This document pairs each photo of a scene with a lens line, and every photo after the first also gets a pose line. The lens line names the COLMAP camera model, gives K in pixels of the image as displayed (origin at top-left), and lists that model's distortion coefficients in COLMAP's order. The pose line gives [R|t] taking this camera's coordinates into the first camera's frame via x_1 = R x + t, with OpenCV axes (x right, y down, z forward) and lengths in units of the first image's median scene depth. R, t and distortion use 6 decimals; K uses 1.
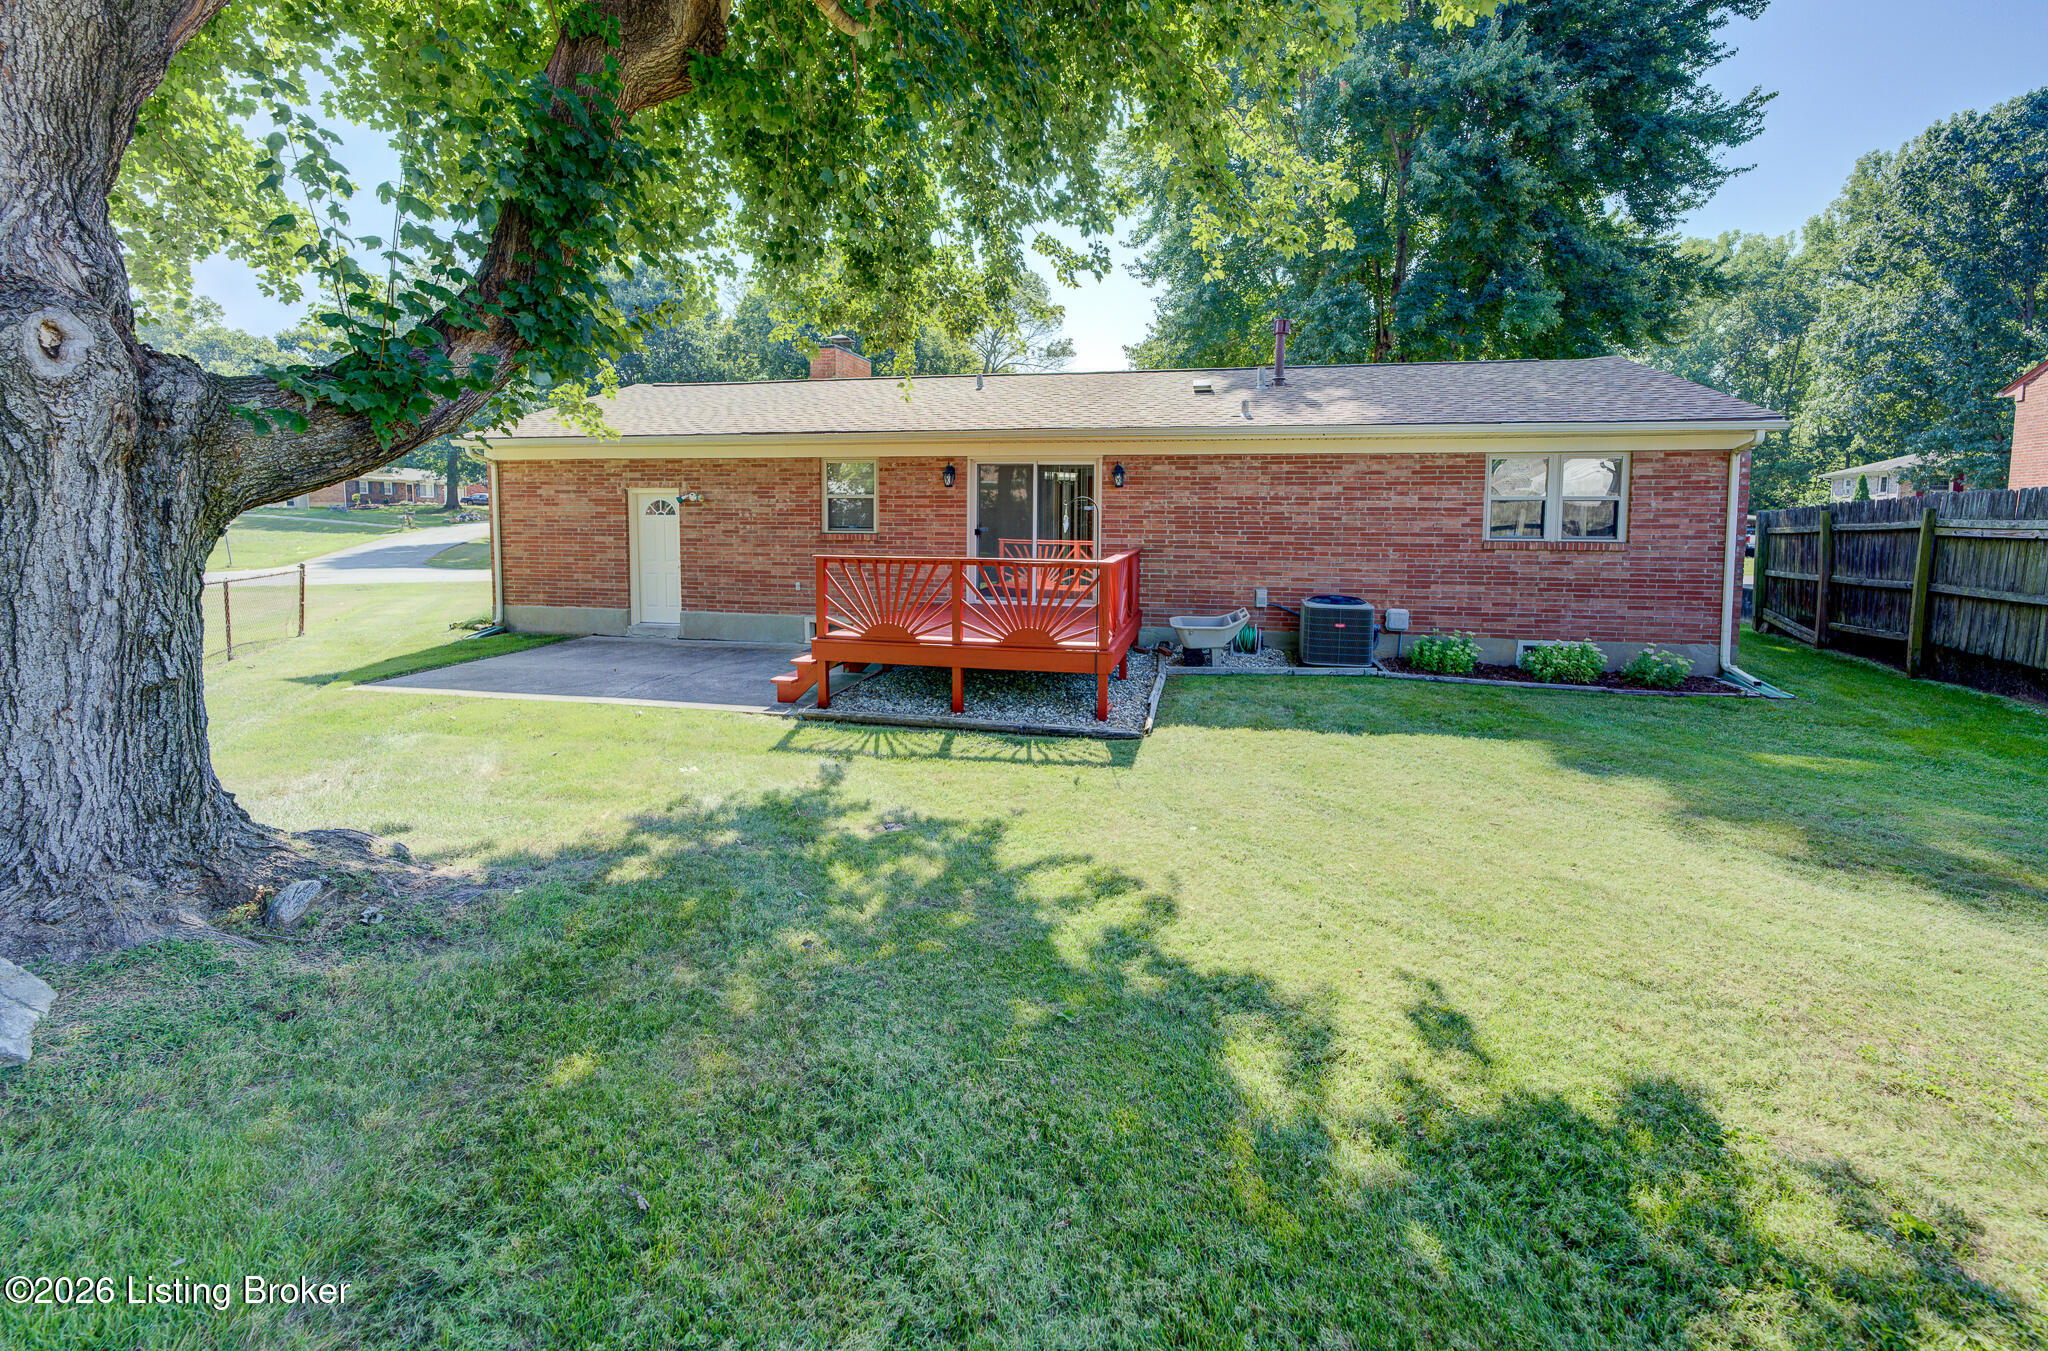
lens RADIAL K [[1056.1, 0, 999.9], [0, 1056.1, 638.9], [0, 0, 1]] dist [0.003843, 0.000537]
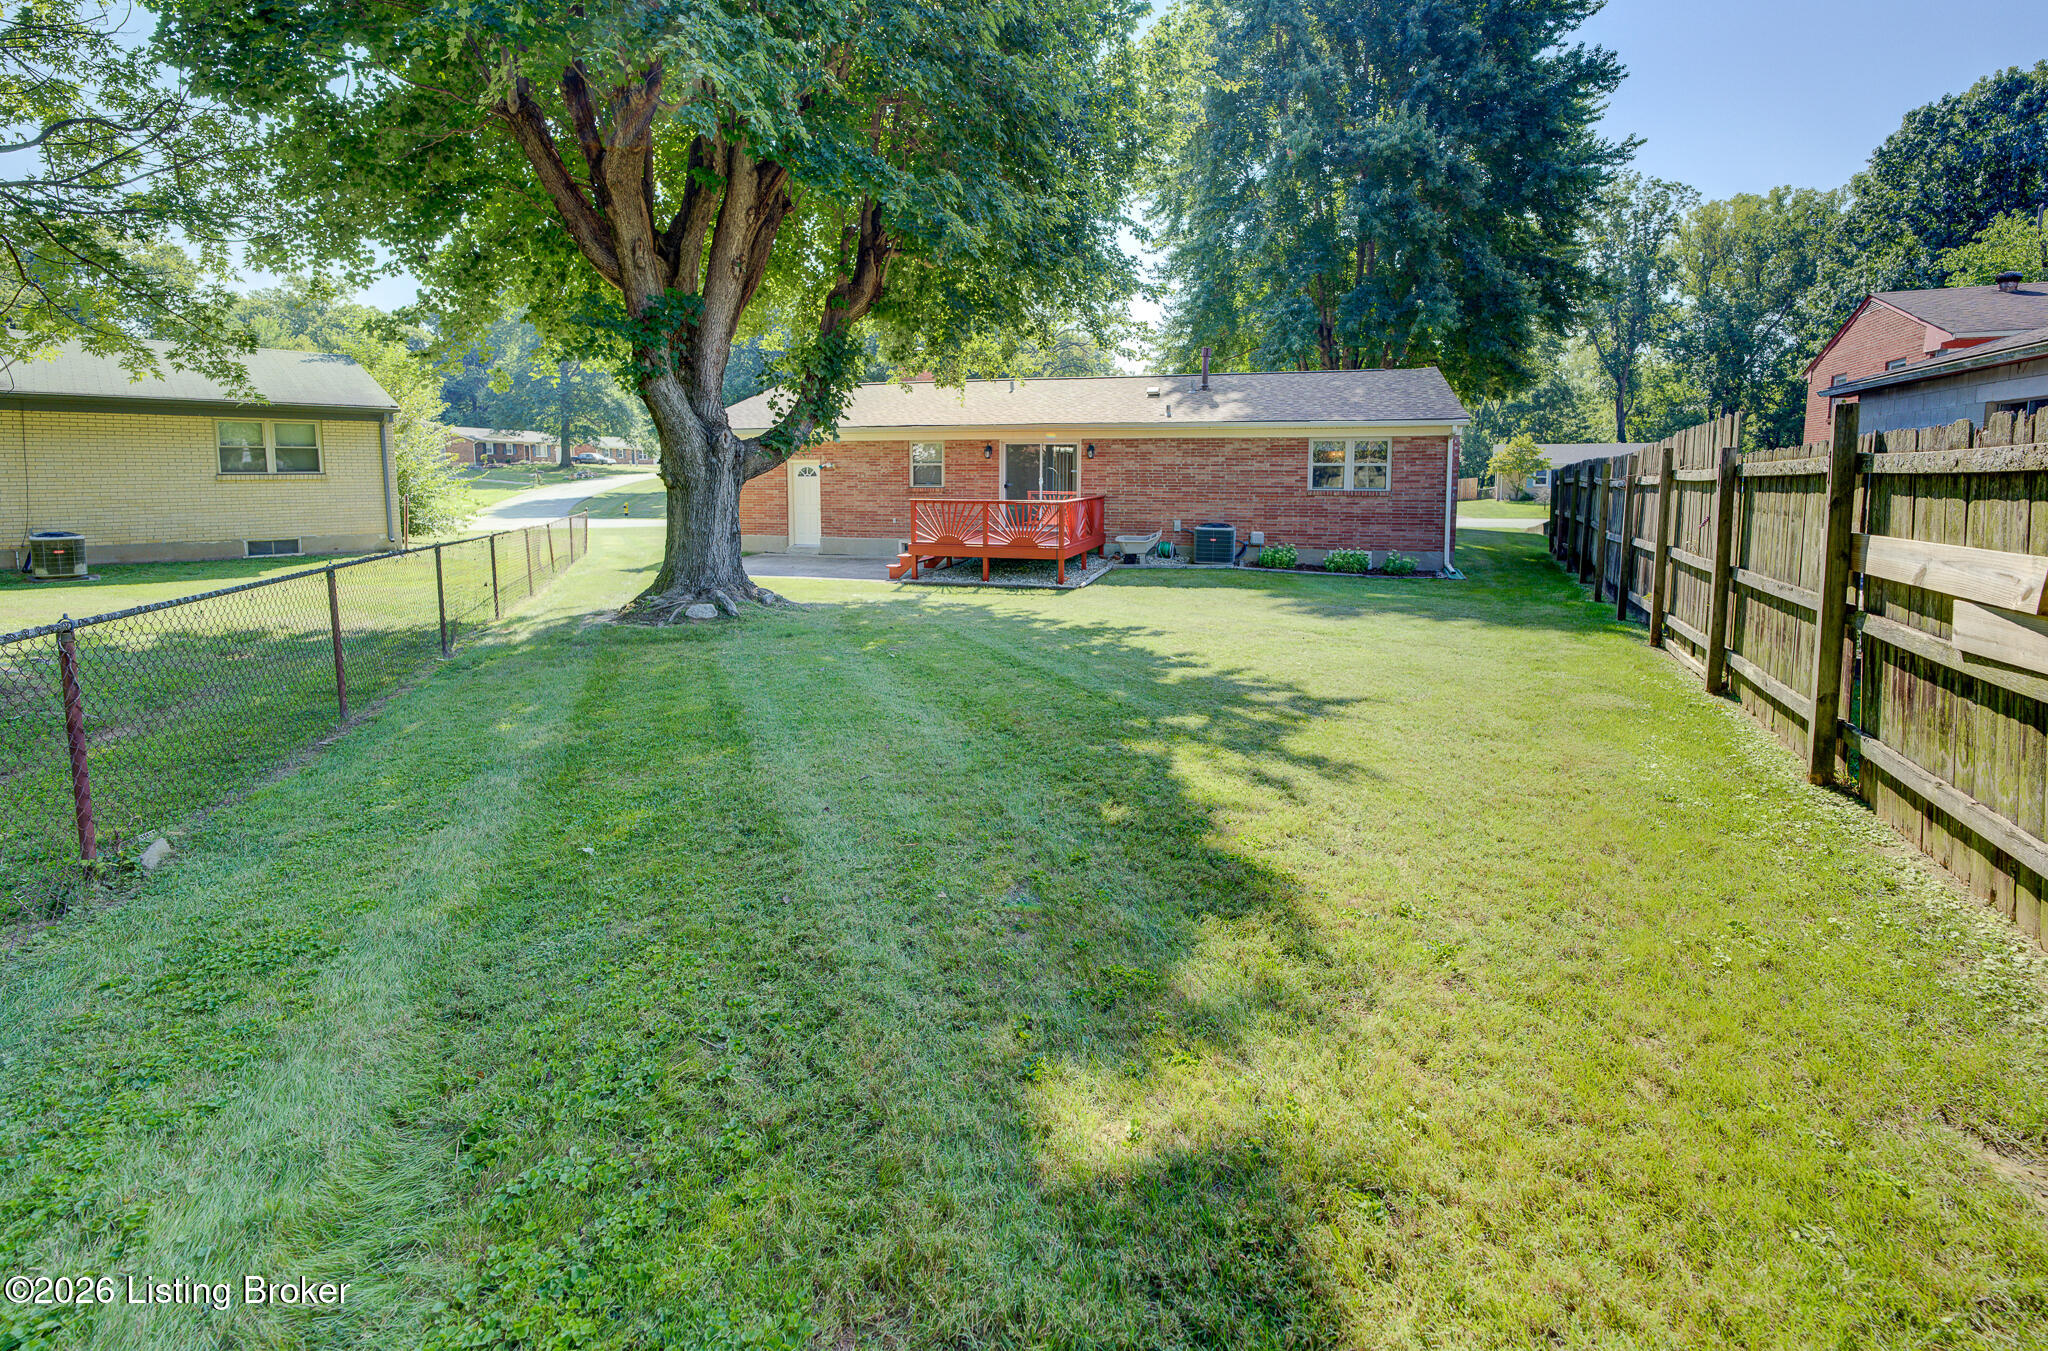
lens RADIAL K [[869.8, 0, 1025.1], [0, 869.8, 582.2], [0, 0, 1]] dist [-0.000083, 0.000366]
pose [[0.999693, -0.001759, -0.024719, 0.042604], [0.001993, 0.999953, 0.009469, 0.034211], [0.024701, -0.009516, 0.999650, -0.341969]]
